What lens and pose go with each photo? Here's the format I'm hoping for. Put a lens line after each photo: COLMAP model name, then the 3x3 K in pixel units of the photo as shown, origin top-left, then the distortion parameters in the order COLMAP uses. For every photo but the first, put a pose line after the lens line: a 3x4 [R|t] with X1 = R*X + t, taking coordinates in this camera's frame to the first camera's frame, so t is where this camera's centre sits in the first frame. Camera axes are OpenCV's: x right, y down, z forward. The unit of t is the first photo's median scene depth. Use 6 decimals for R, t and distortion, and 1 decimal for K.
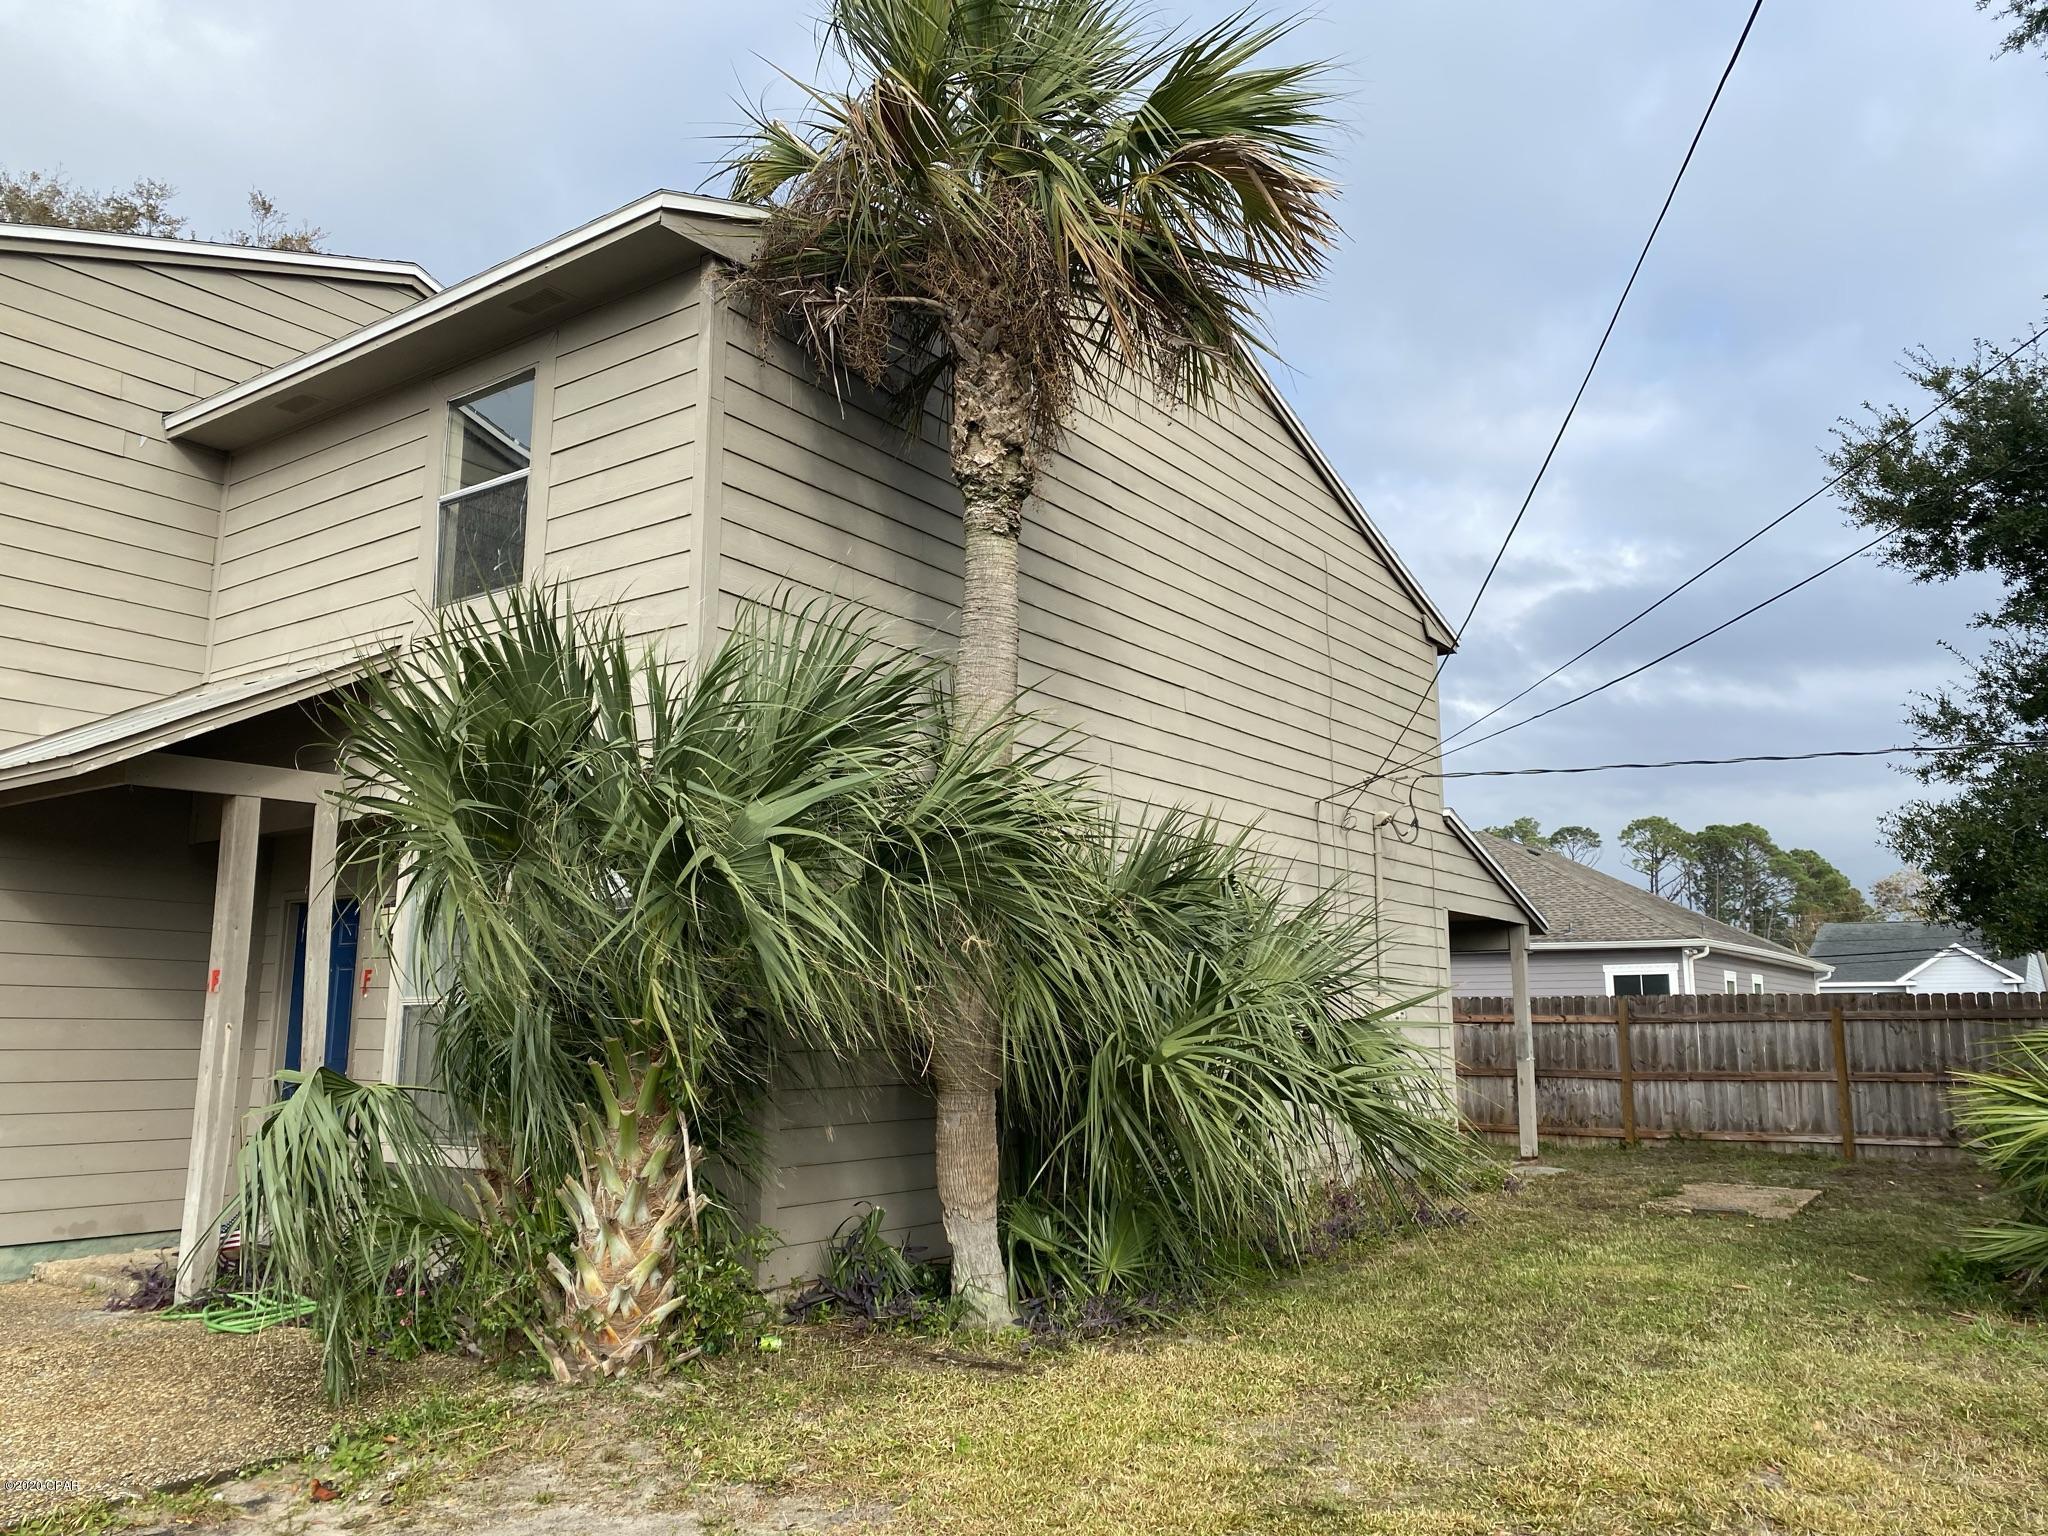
lens RADIAL K [[1583.1, 0, 1023.4], [0, 1583.1, 788.3], [0, 0, 1]] dist [0.008660, -0.003362]
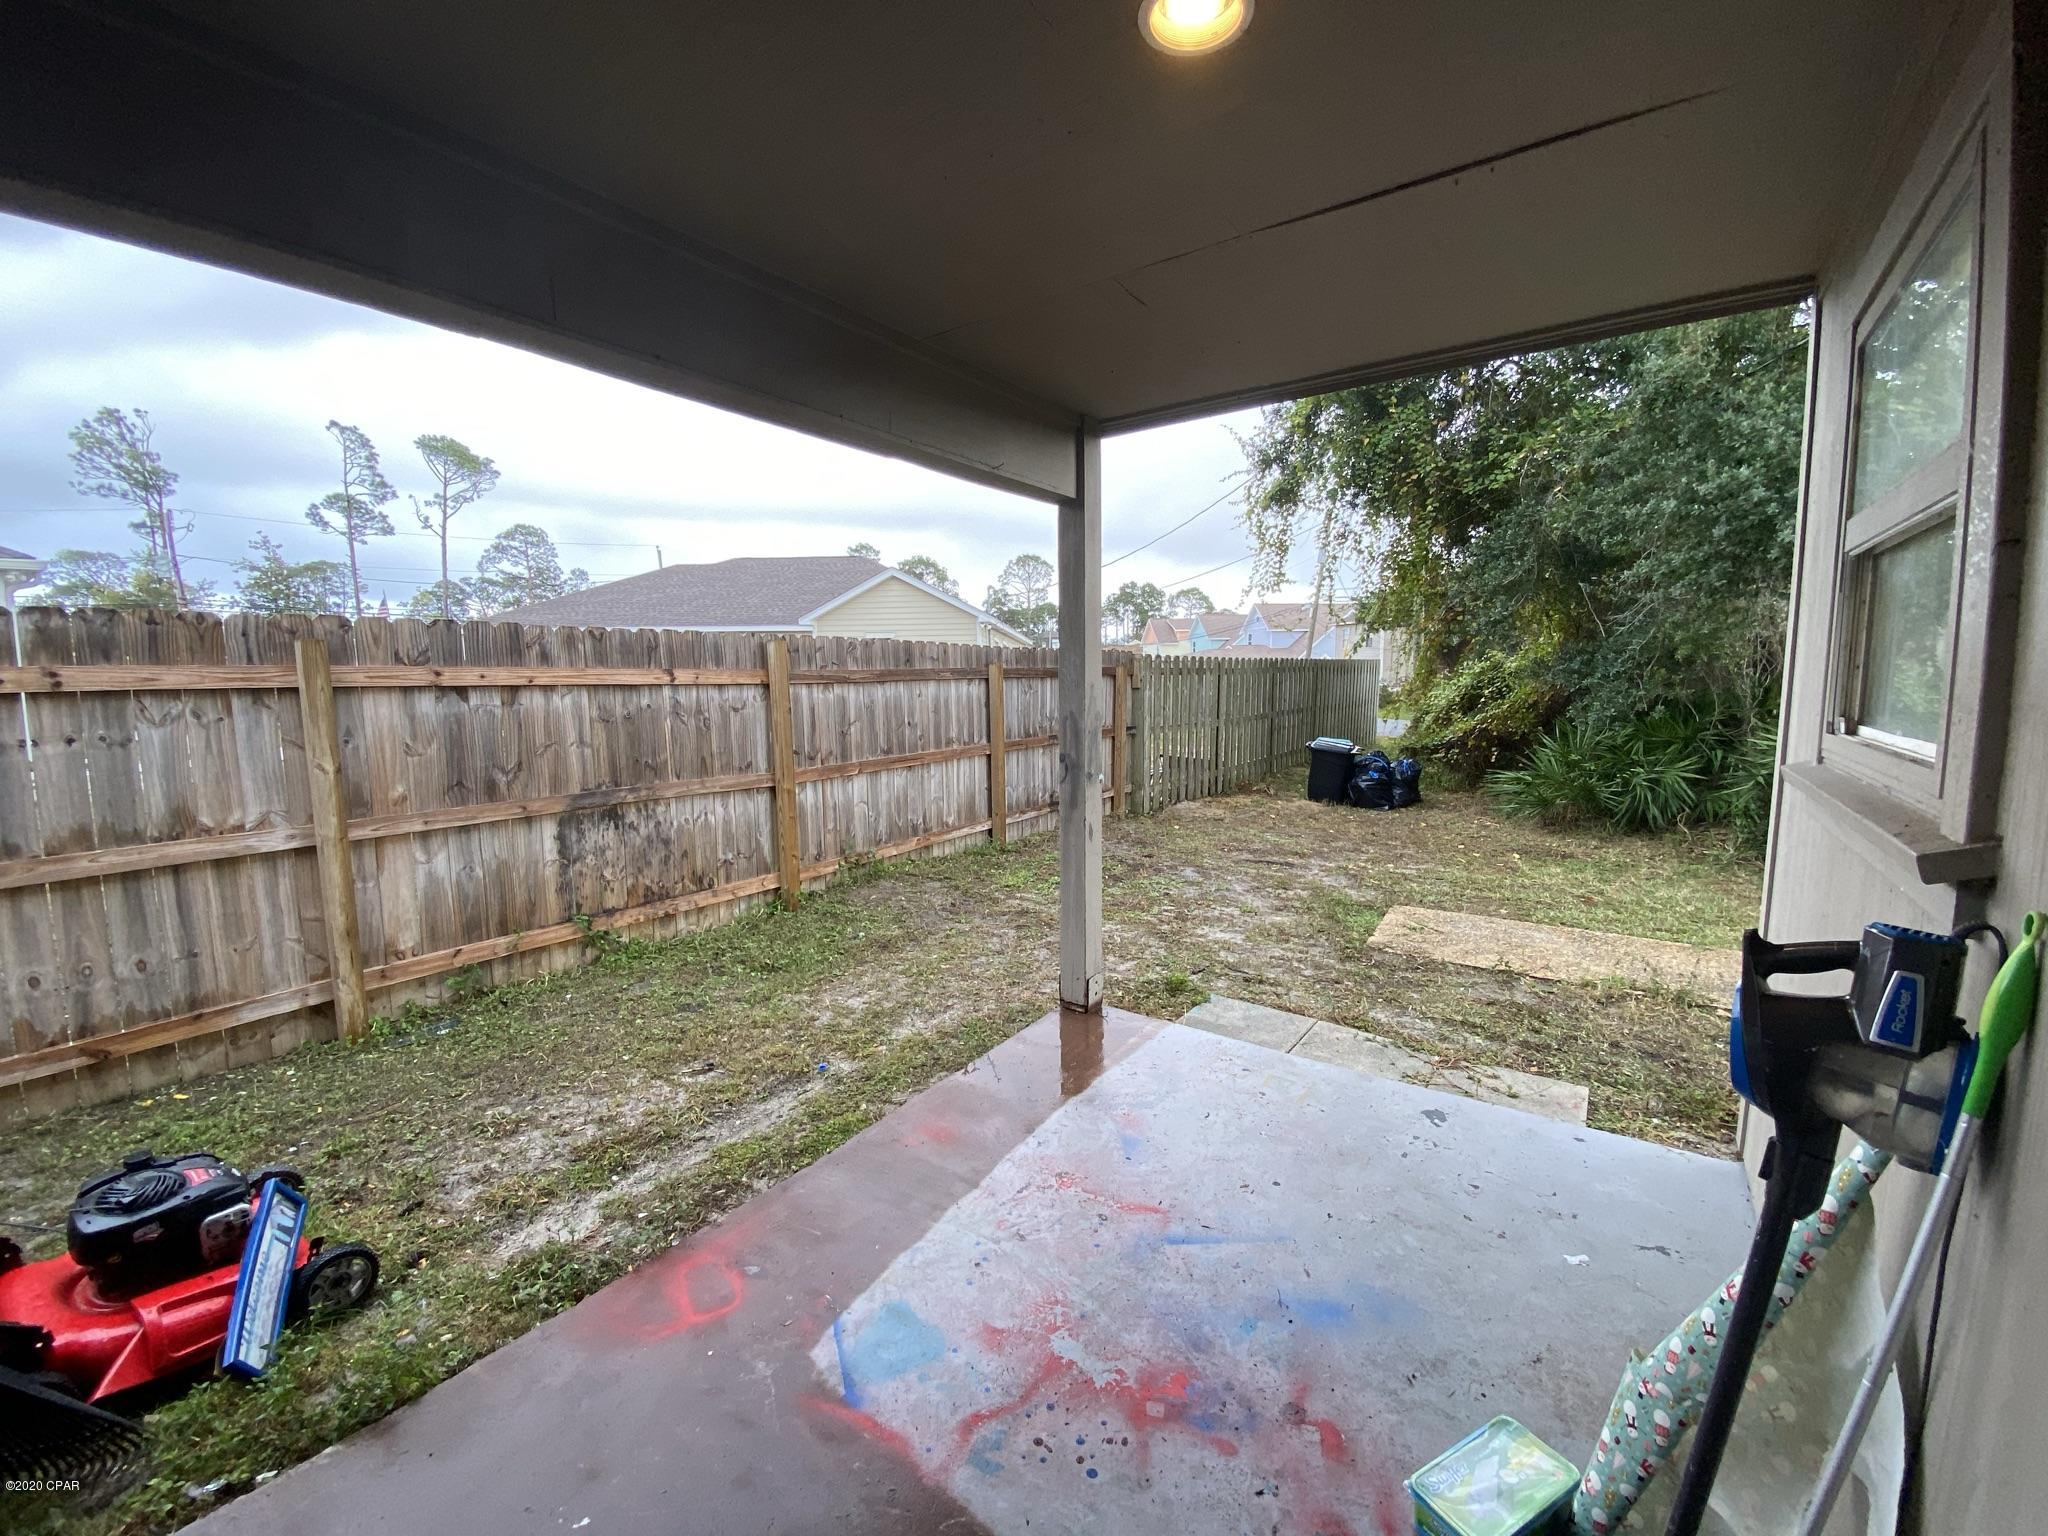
lens RADIAL K [[835.1, 0, 1016.9], [0, 835.1, 767.9], [0, 0, 1]] dist [0.028129, -0.018440]
pose [[0.006747, -0.125148, 0.992115, 0.226815], [-0.152664, 0.980379, 0.124706, 0.308147], [-0.988255, -0.152302, -0.012491, 2.207747]]
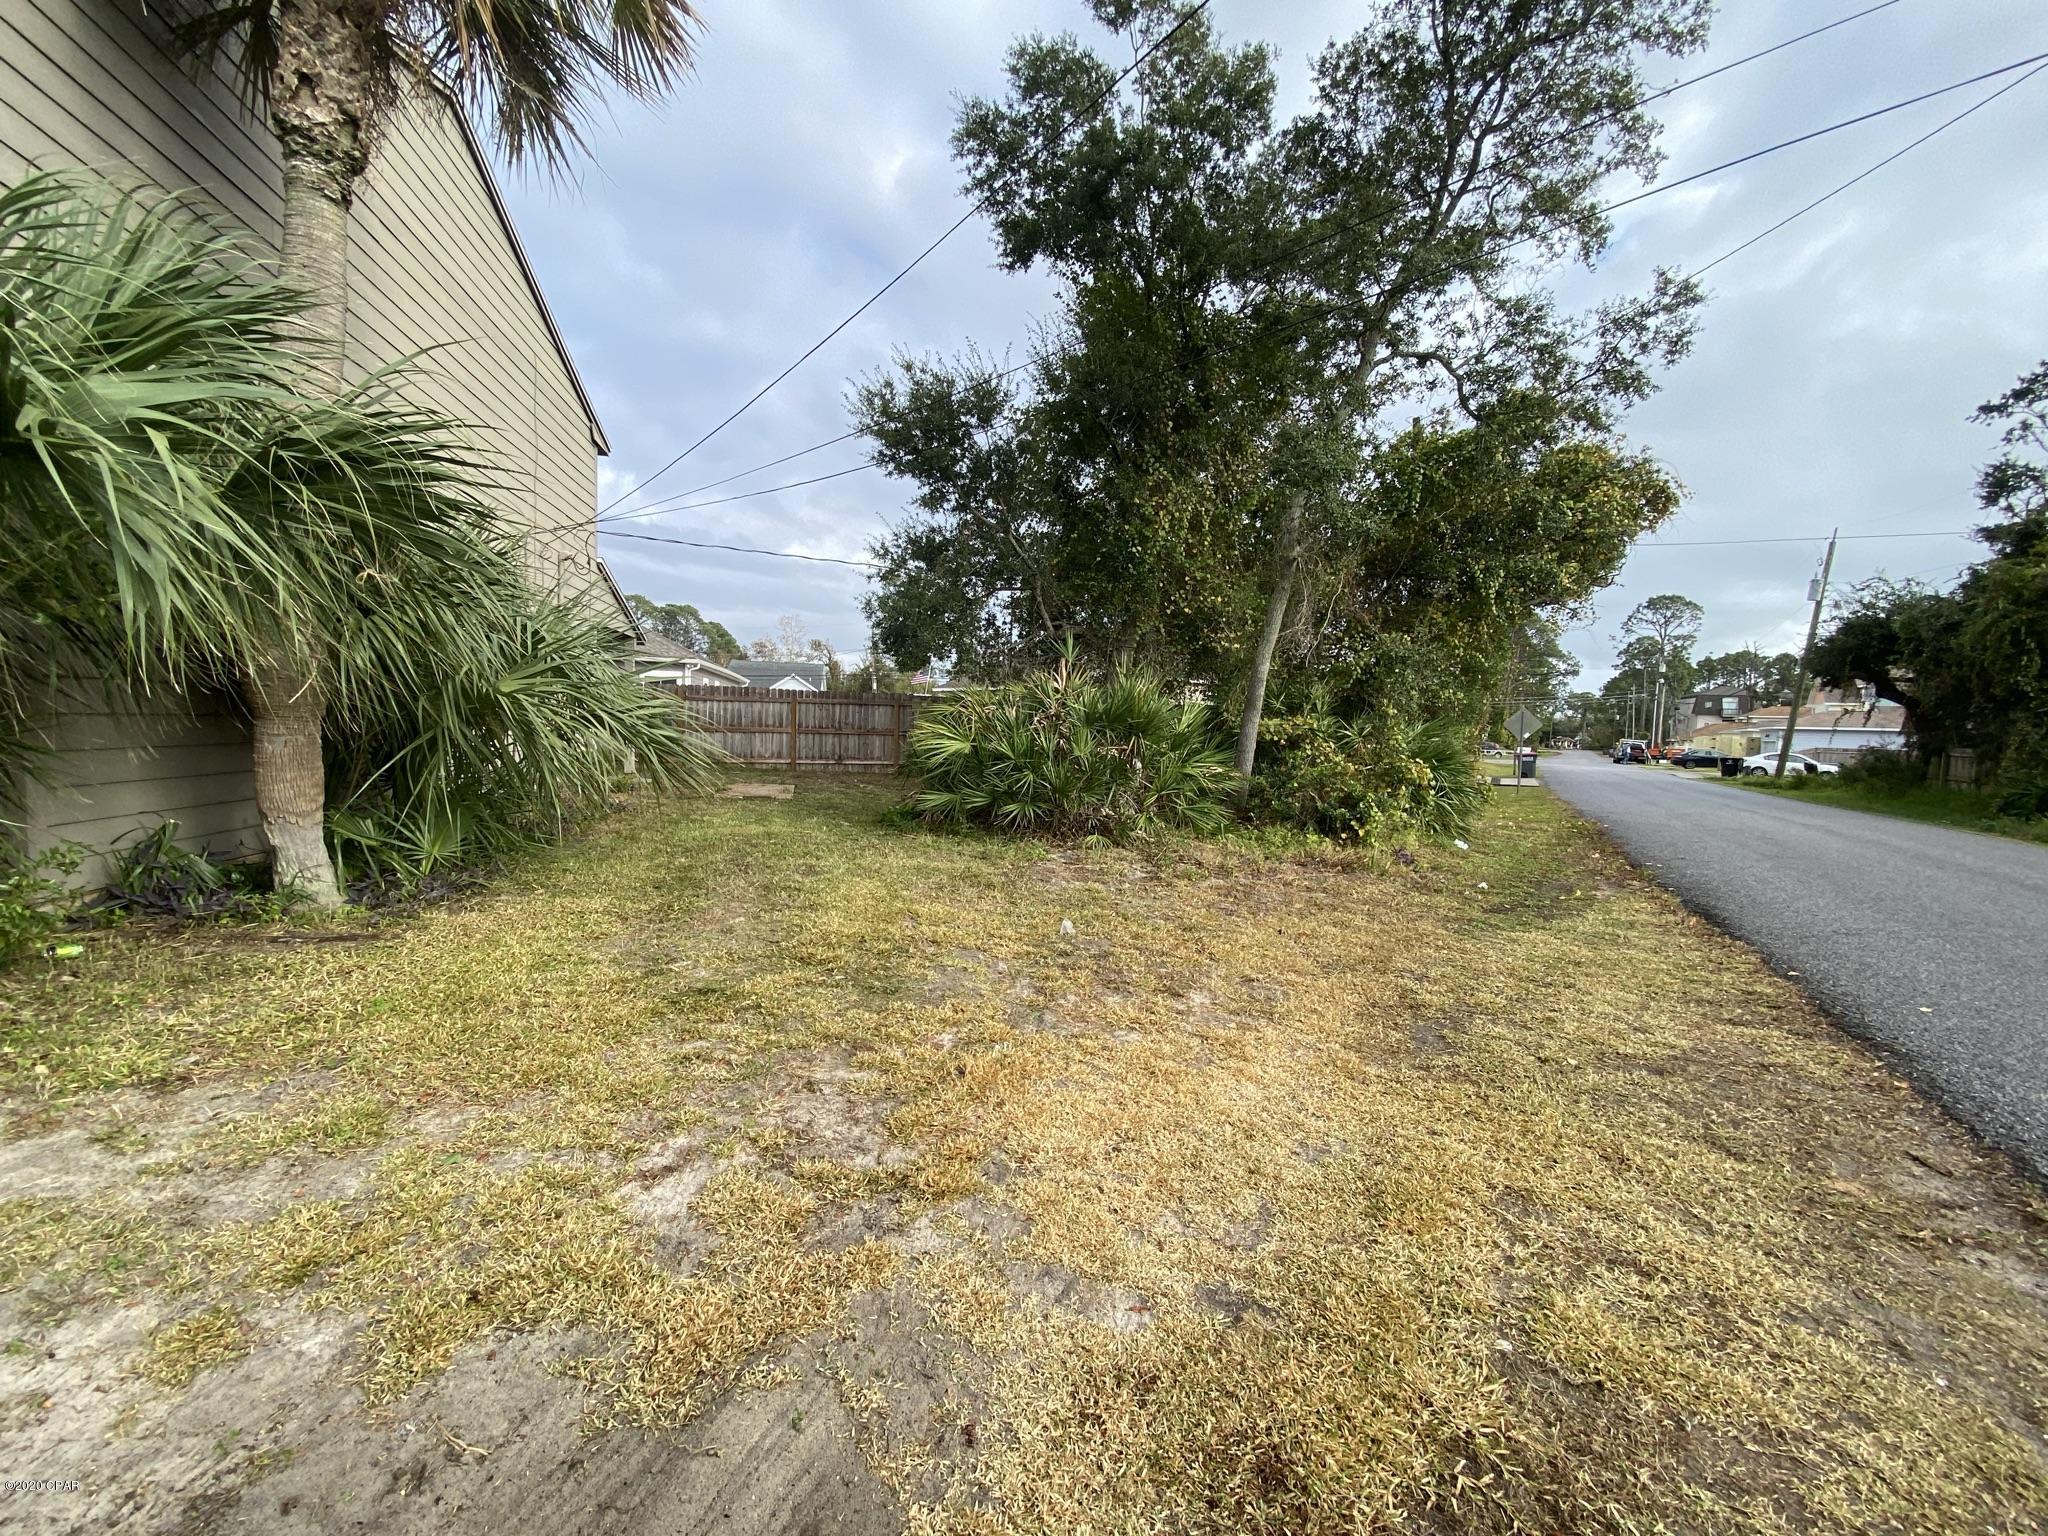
lens RADIAL K [[822.2, 0, 1037.7], [0, 822.2, 794.7], [0, 0, 1]] dist [0.000118, -0.012986]
pose [[0.671778, -0.042281, 0.739545, -0.102345], [-0.142779, 0.972258, 0.185281, 0.054864], [-0.726862, -0.230059, 0.647105, 0.196218]]
